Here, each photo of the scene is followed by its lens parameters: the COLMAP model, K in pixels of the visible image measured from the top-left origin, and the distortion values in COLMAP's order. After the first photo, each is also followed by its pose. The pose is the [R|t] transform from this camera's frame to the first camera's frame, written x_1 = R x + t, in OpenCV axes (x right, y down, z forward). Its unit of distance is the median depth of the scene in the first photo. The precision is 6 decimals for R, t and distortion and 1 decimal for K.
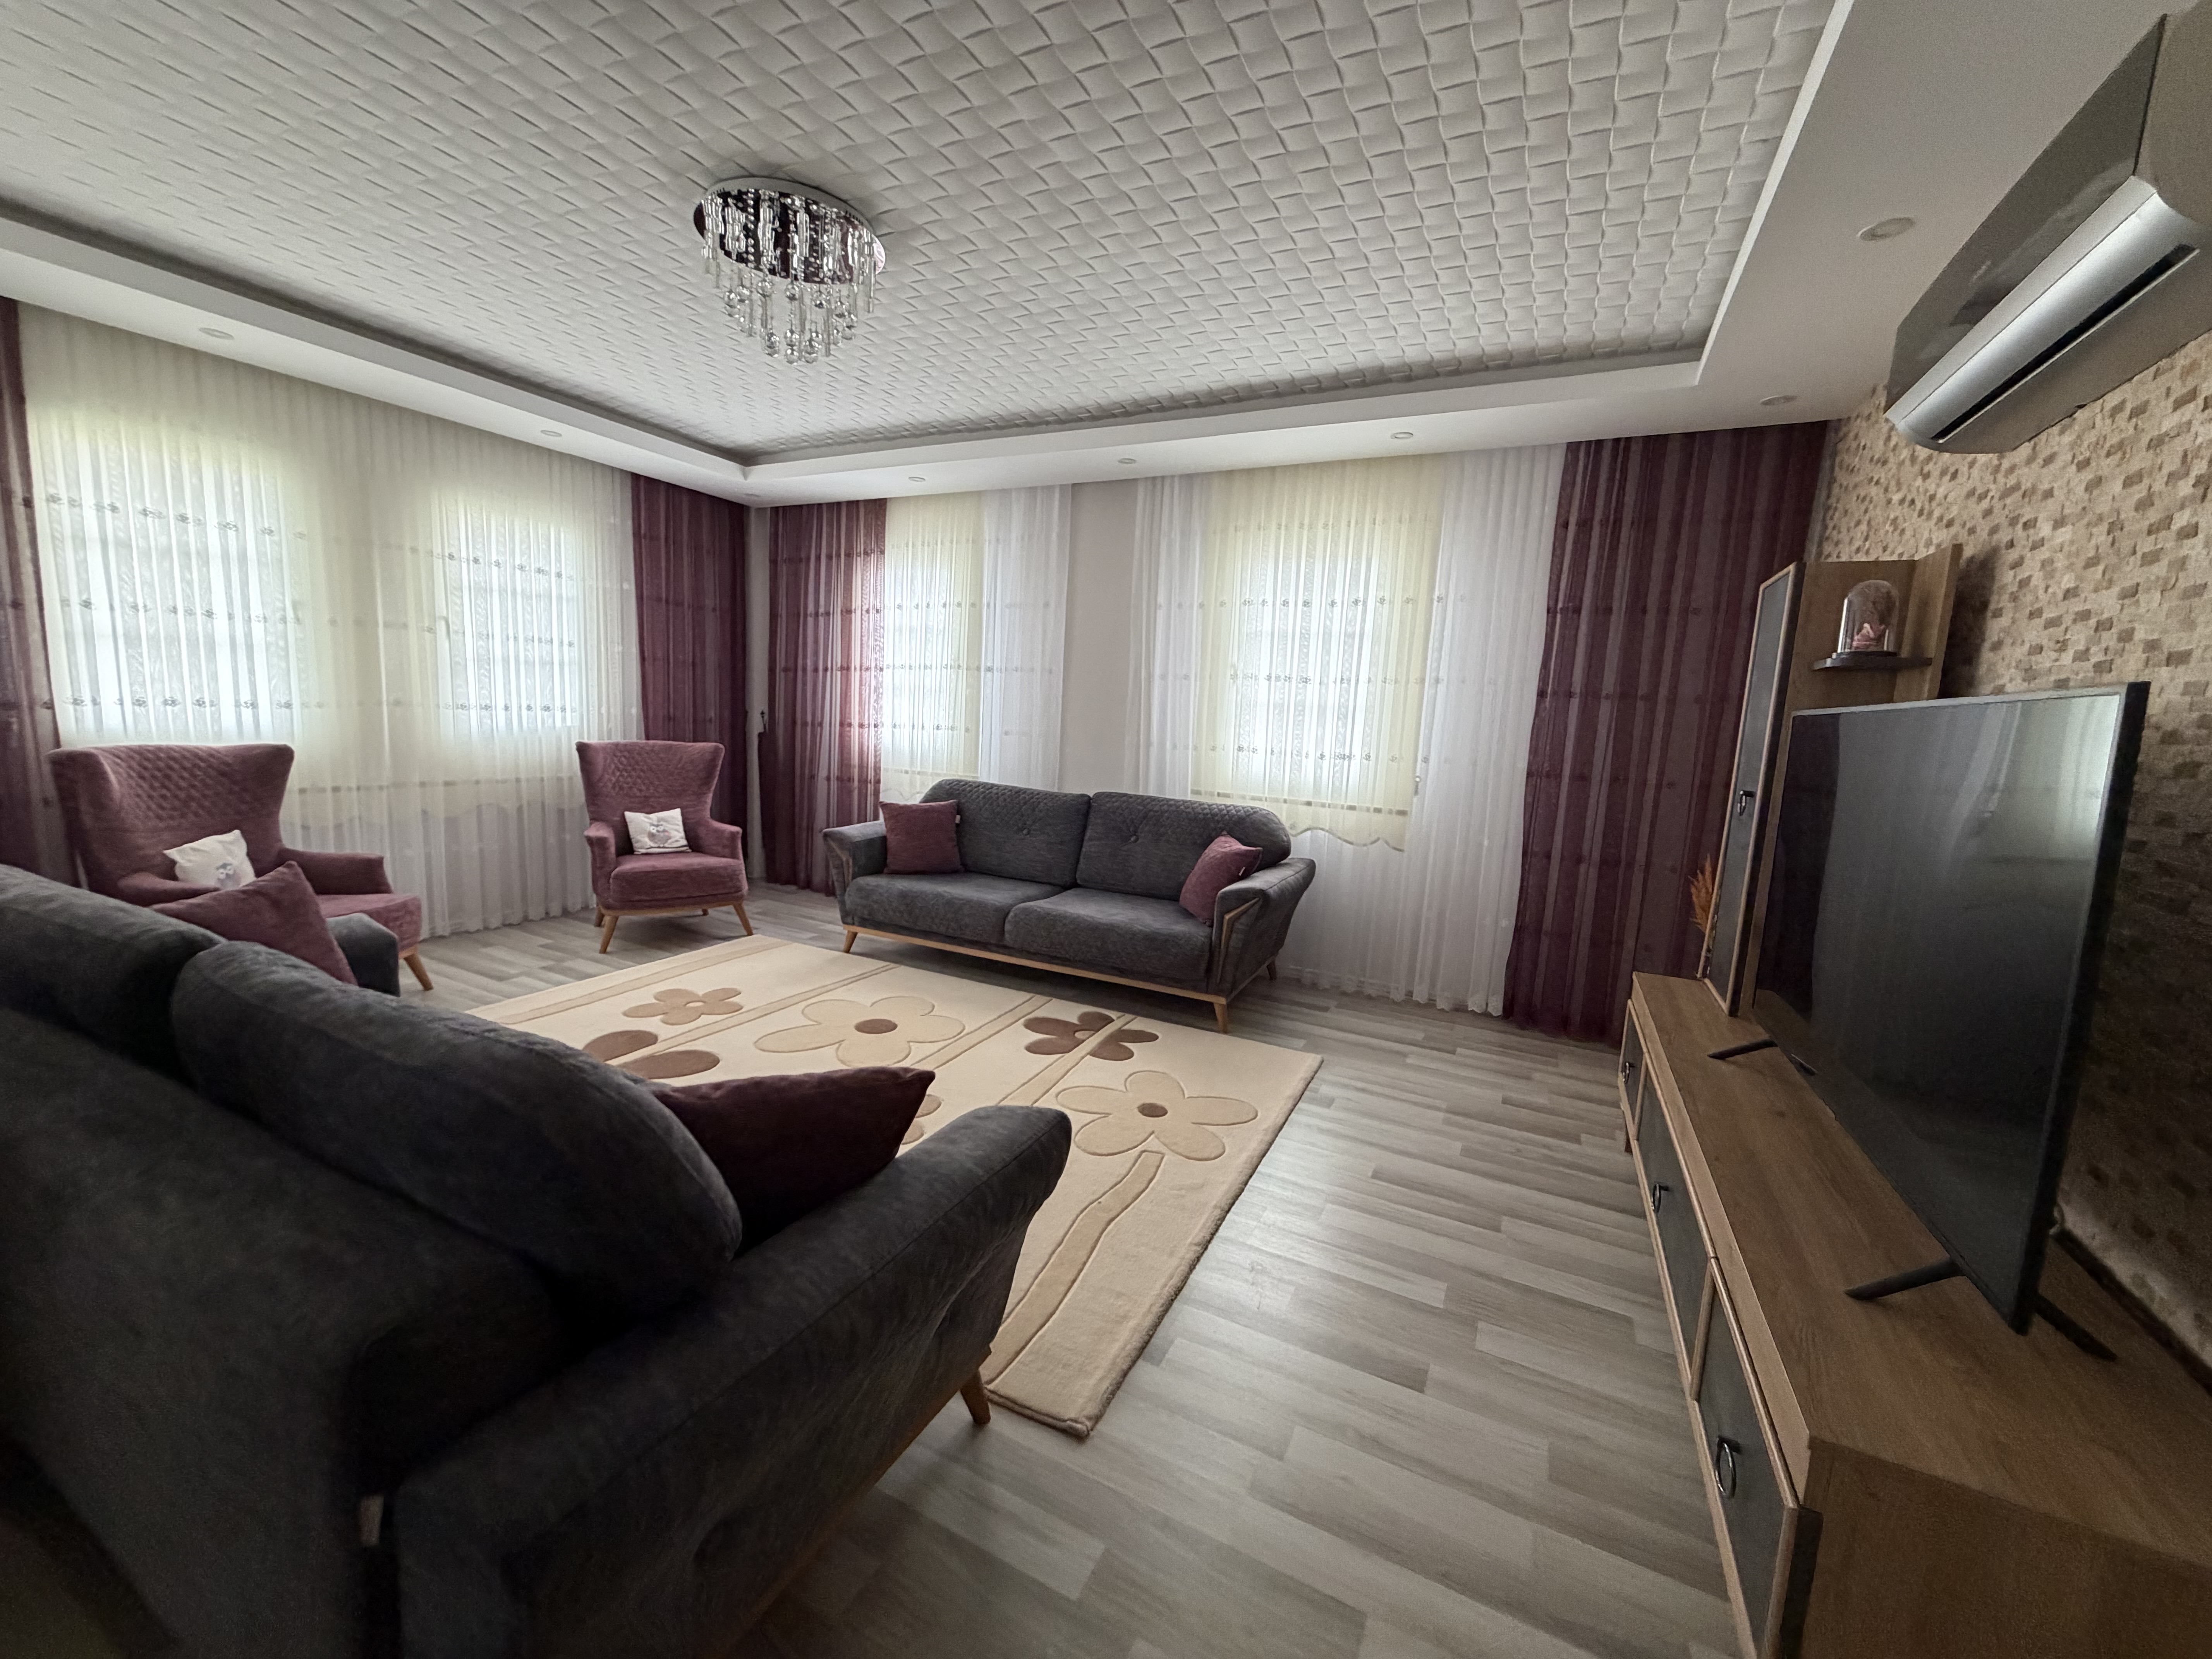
lens RADIAL K [[876.3, 0, 1103.0], [0, 876.3, 828.3], [0, 0, 1]] dist [0.006768, -0.000231]
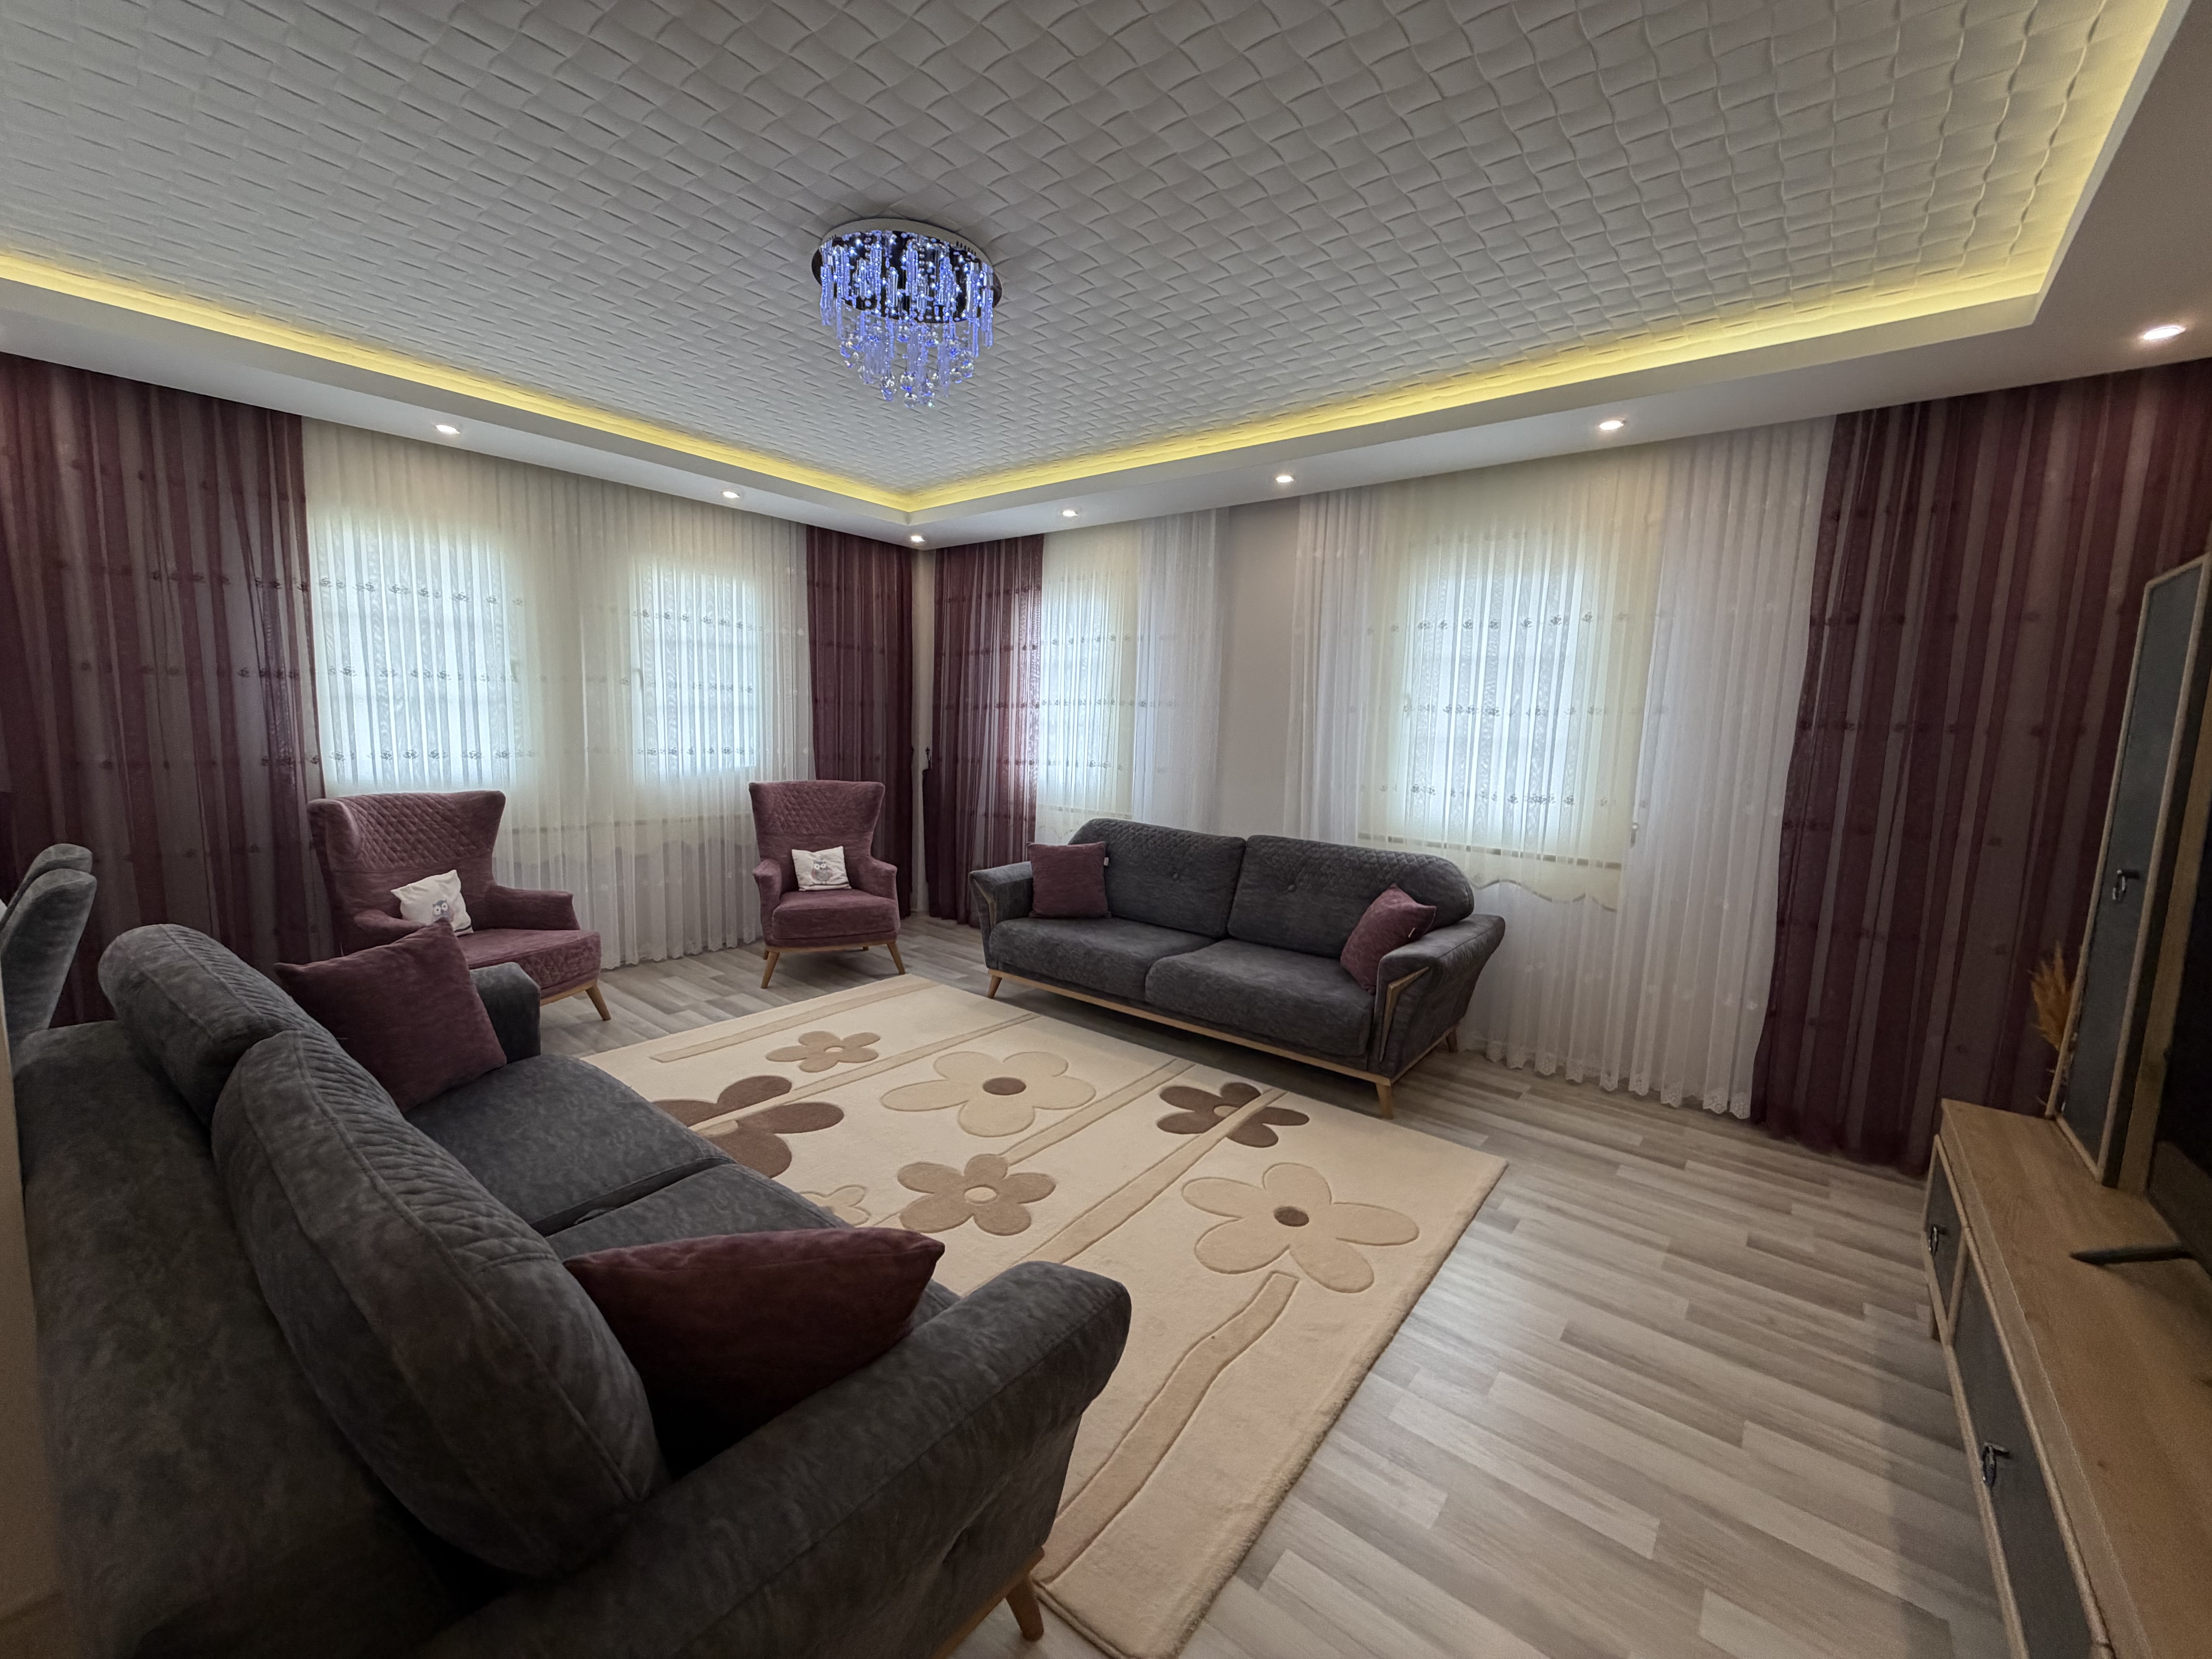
lens RADIAL K [[876.3, 0, 1107.9], [0, 876.3, 826.3], [0, 0, 1]] dist [0.006768, -0.000231]
pose [[0.977951, 0.008074, -0.208677, 0.046811], [-0.013154, 0.999650, -0.022970, -0.035311], [0.208419, 0.025208, 0.977715, 0.082686]]
